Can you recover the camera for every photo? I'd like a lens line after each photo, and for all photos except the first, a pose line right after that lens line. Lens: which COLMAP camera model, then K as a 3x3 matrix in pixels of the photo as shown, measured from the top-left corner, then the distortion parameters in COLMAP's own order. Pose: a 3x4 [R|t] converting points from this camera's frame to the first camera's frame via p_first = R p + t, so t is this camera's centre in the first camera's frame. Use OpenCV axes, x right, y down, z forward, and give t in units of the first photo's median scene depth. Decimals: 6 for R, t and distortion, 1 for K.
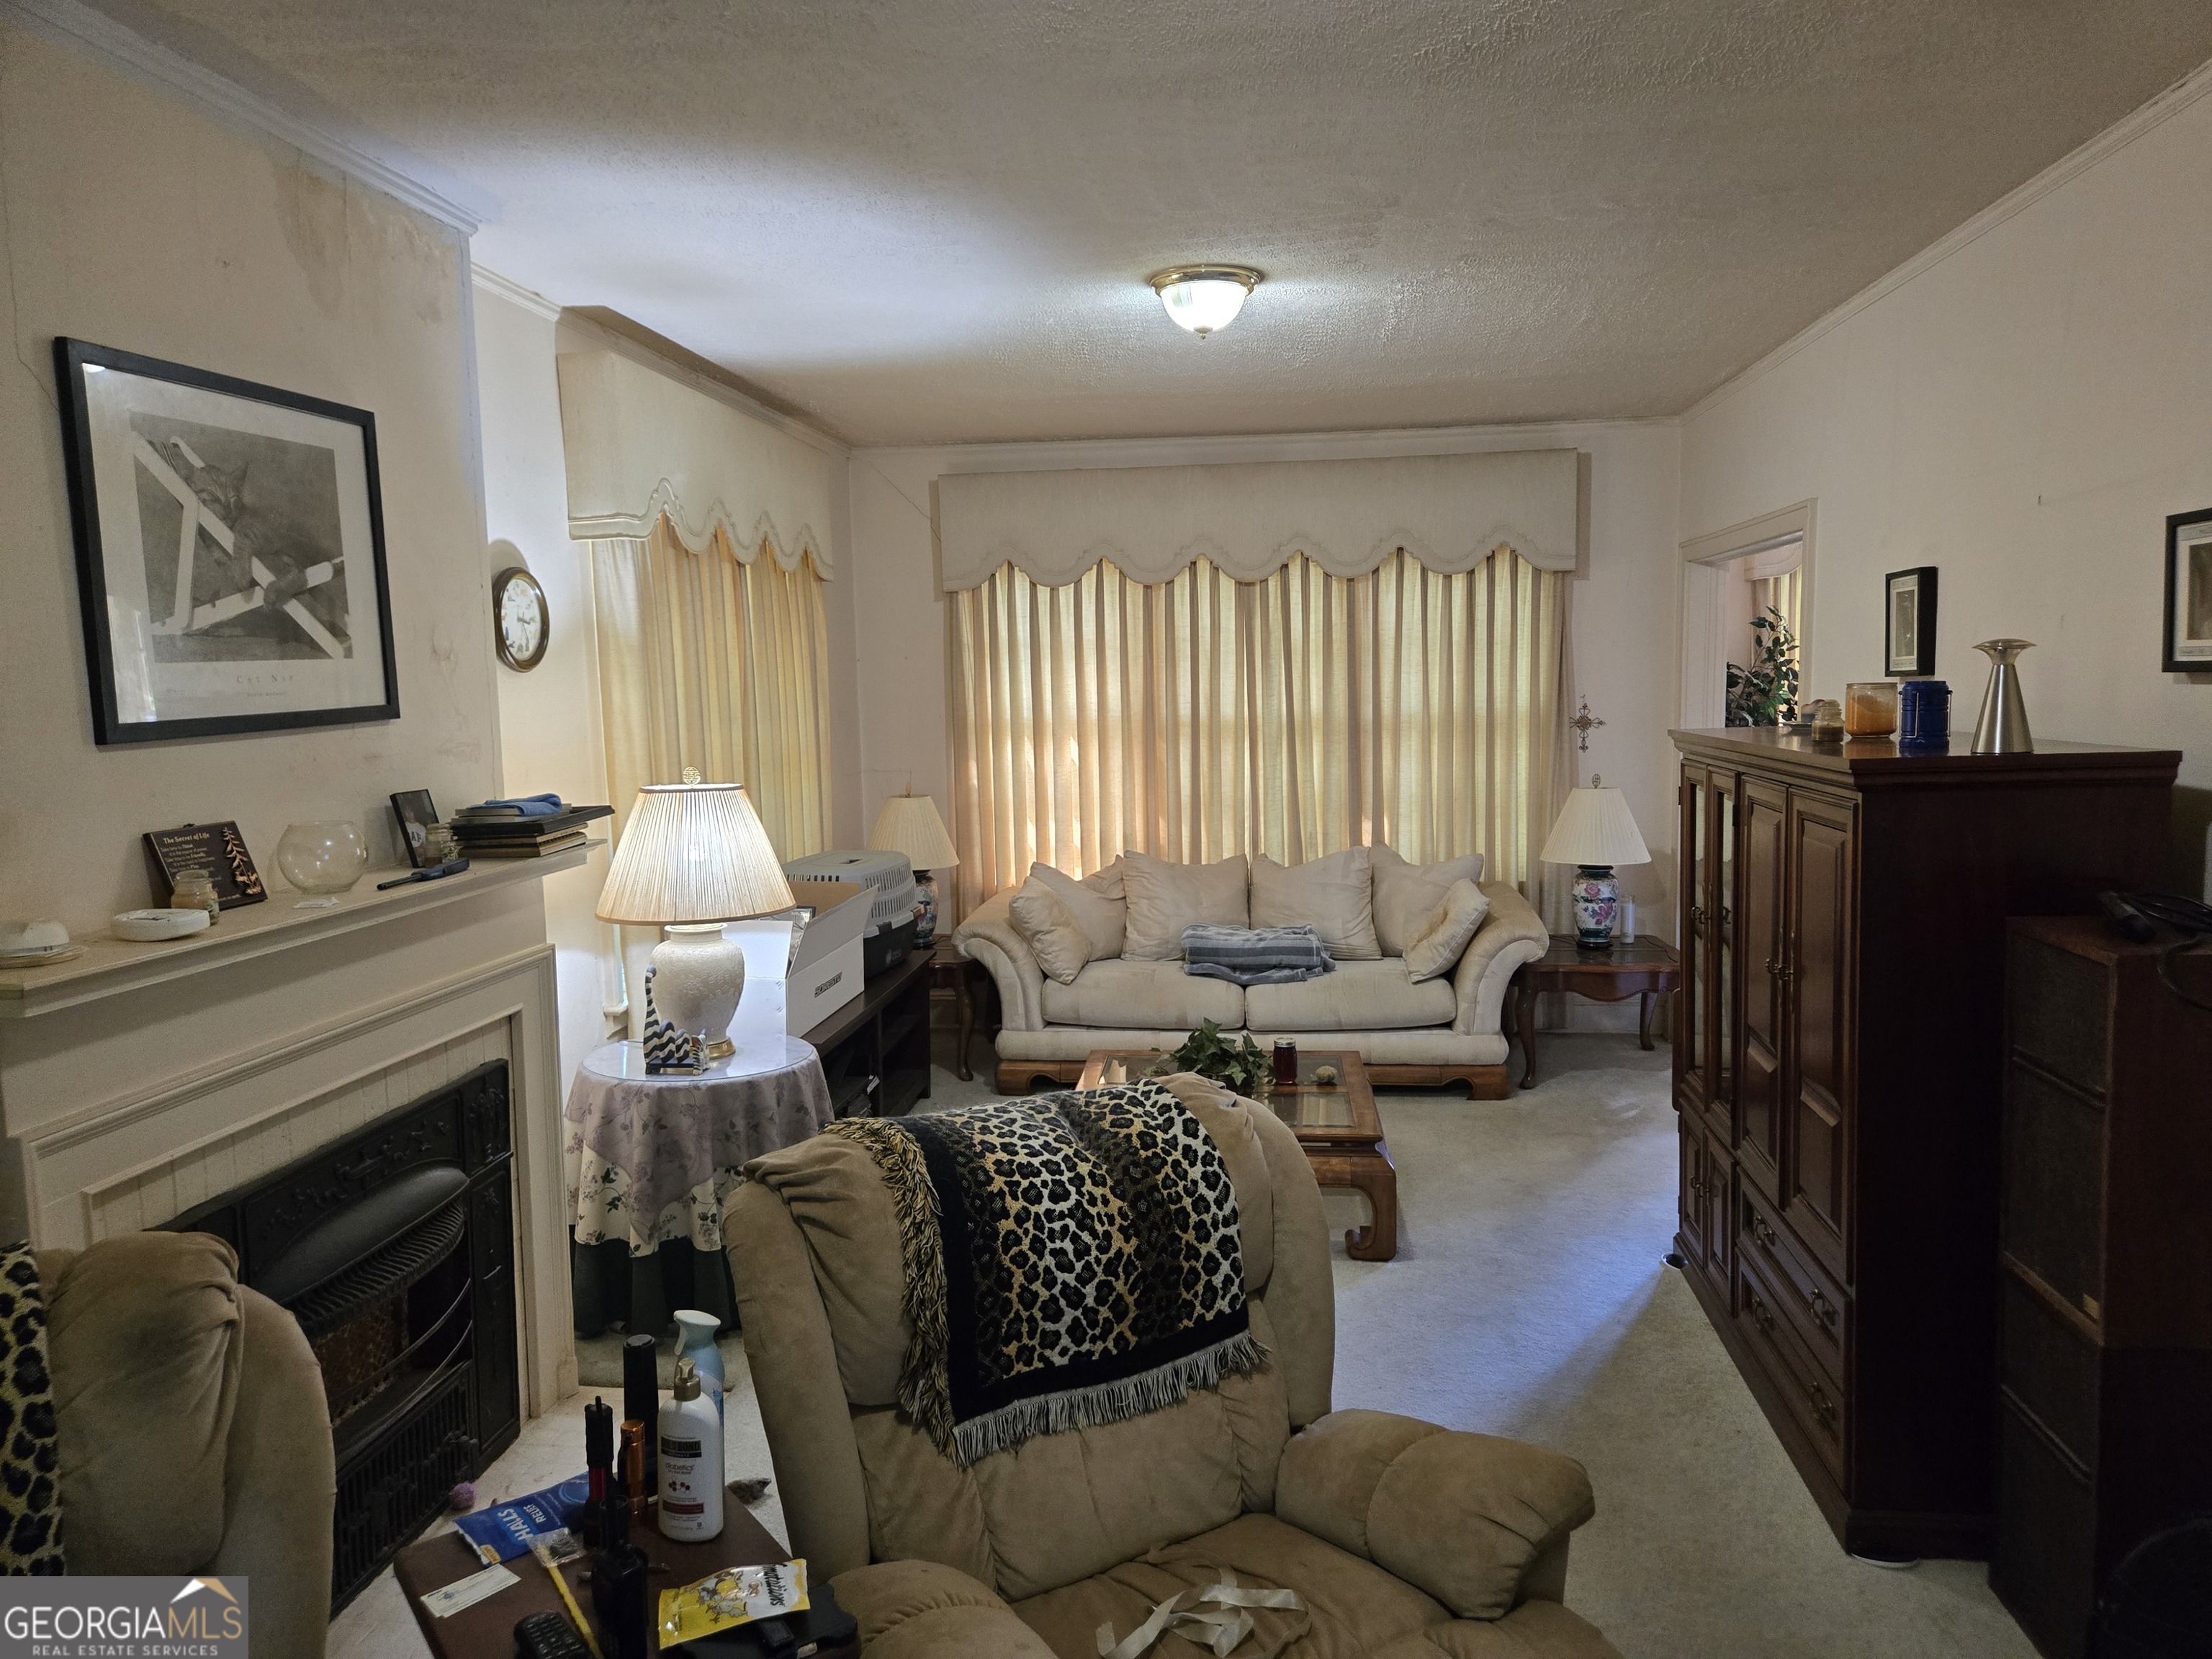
lens RADIAL K [[1486.1, 0, 1109.4], [0, 1486.1, 822.8], [0, 0, 1]] dist [0.041860, -0.017414]
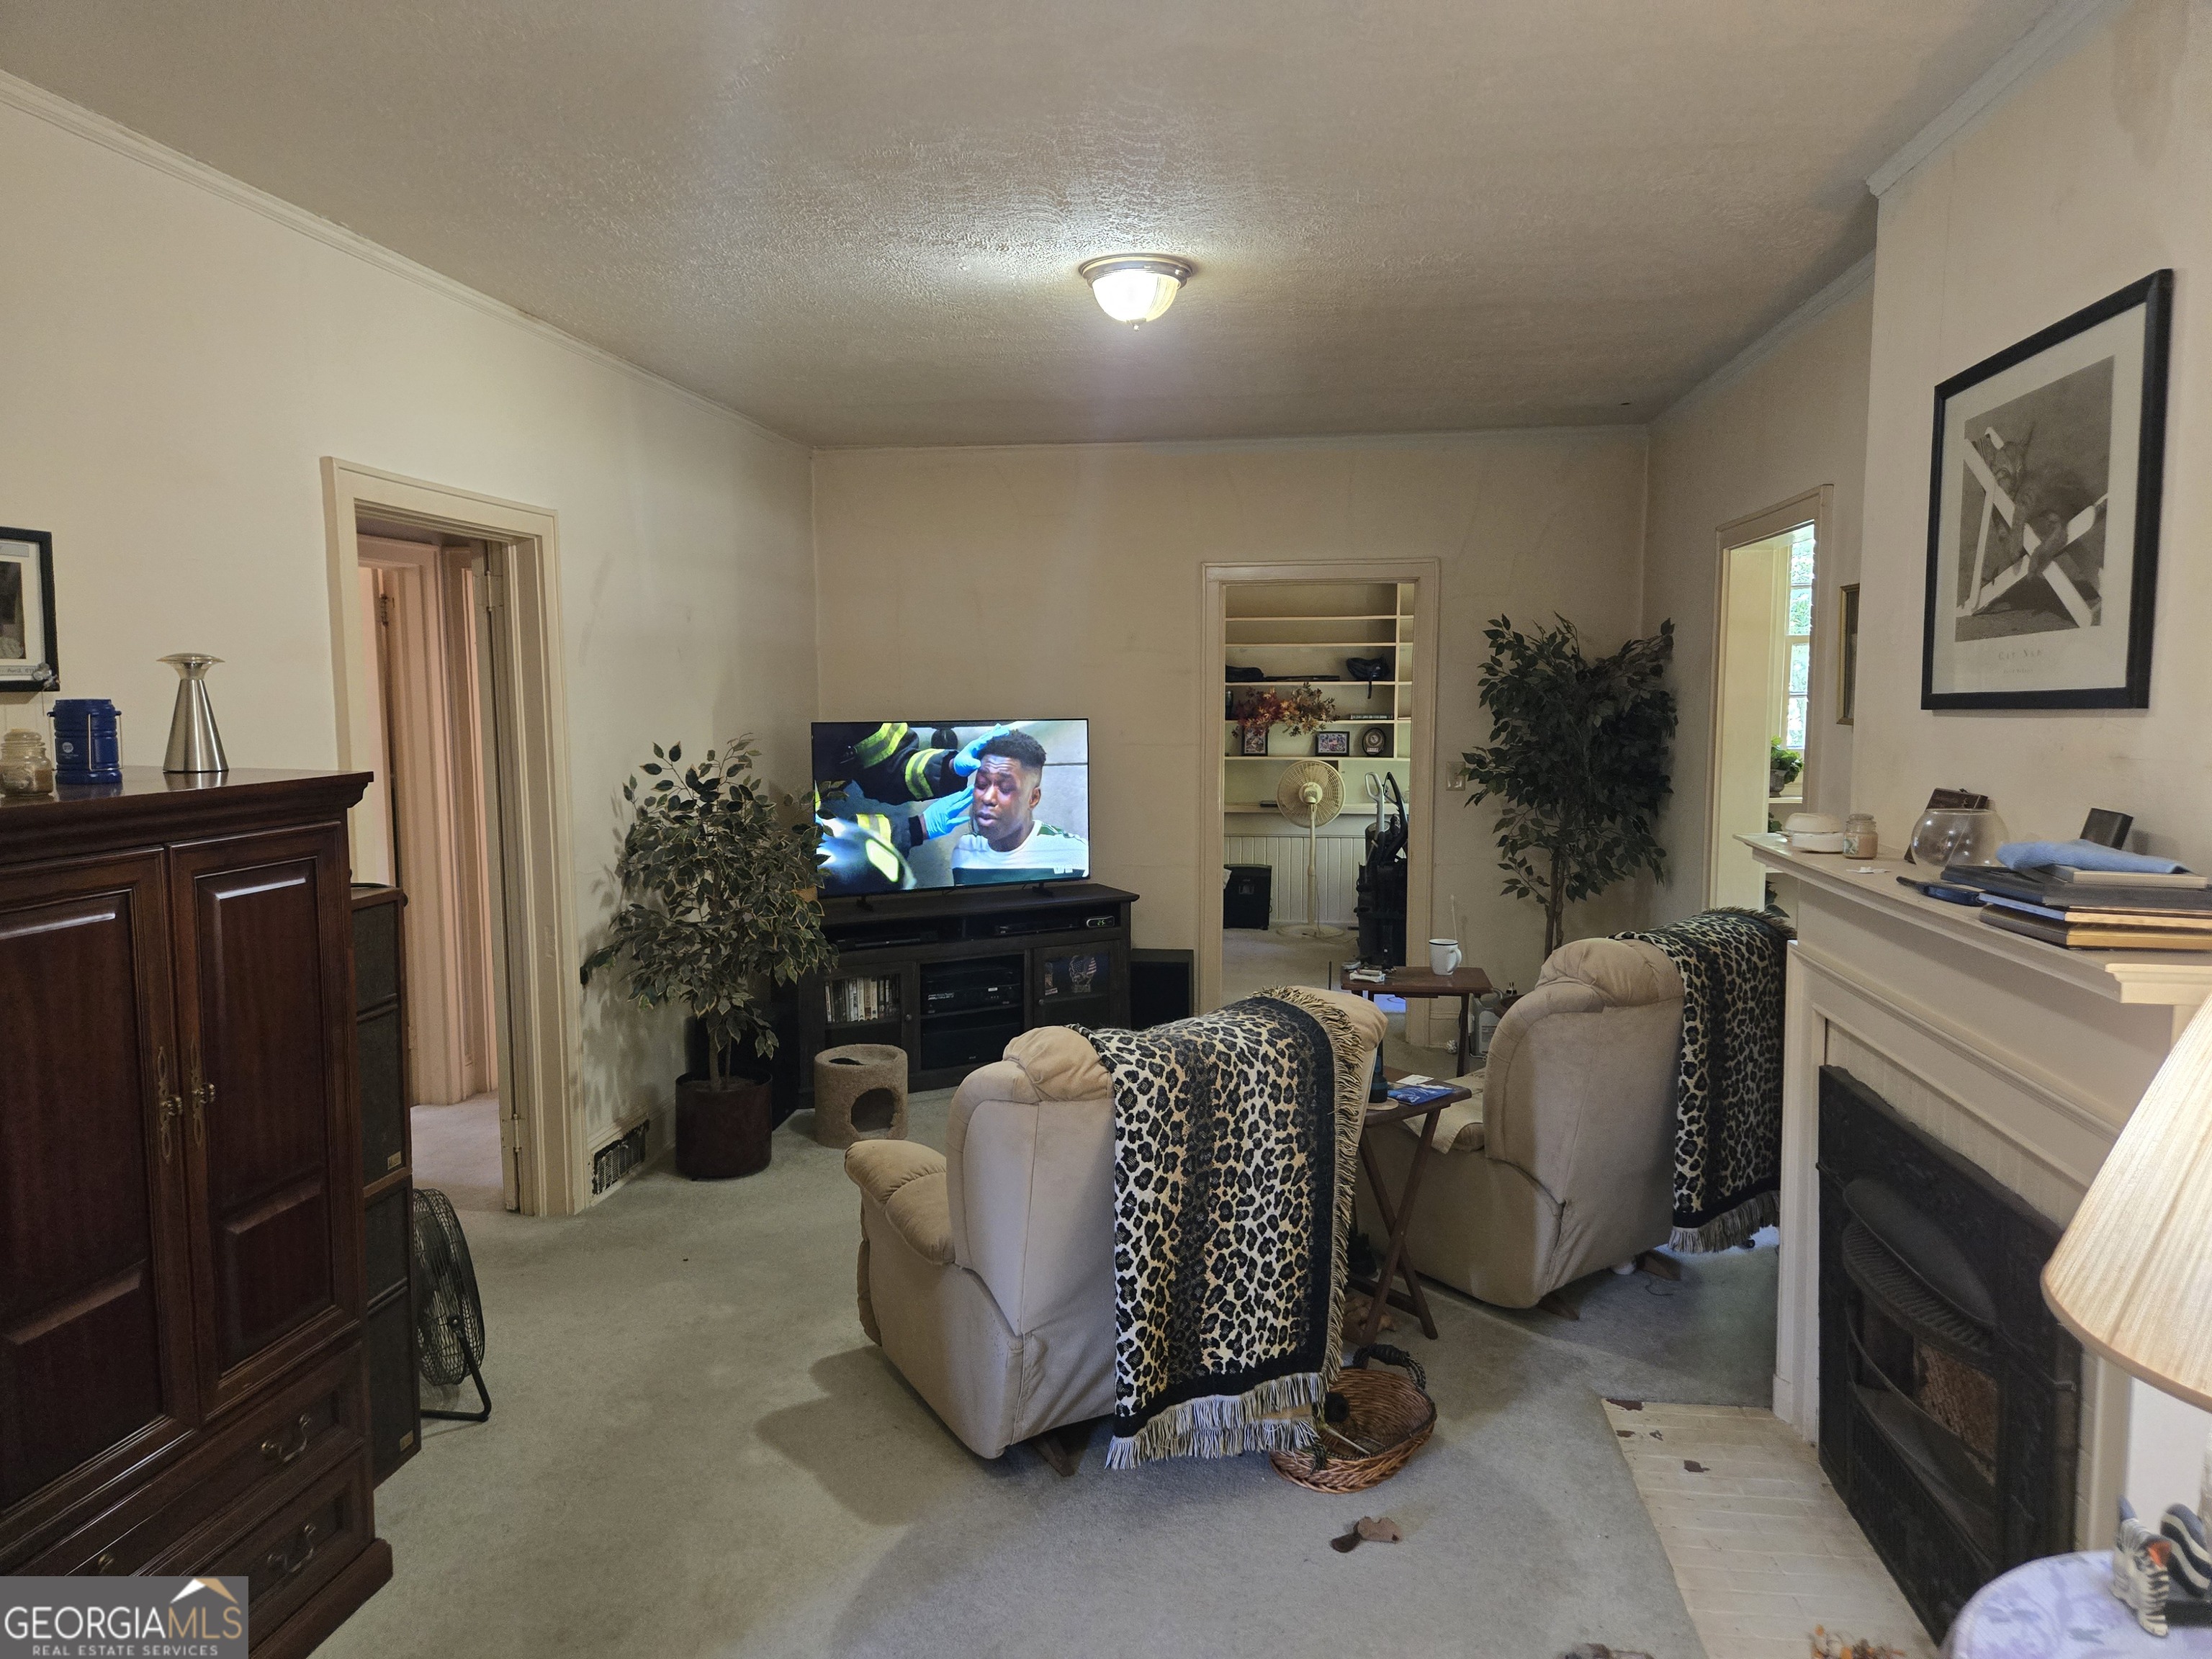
lens RADIAL K [[1486.1, 0, 1119.6], [0, 1486.1, 823.2], [0, 0, 1]] dist [0.041860, -0.017414]
pose [[-0.999583, 0.026874, -0.010592, 0.011460], [0.024314, 0.980738, 0.193809, -0.185235], [0.015597, 0.193471, -0.980982, 1.903908]]
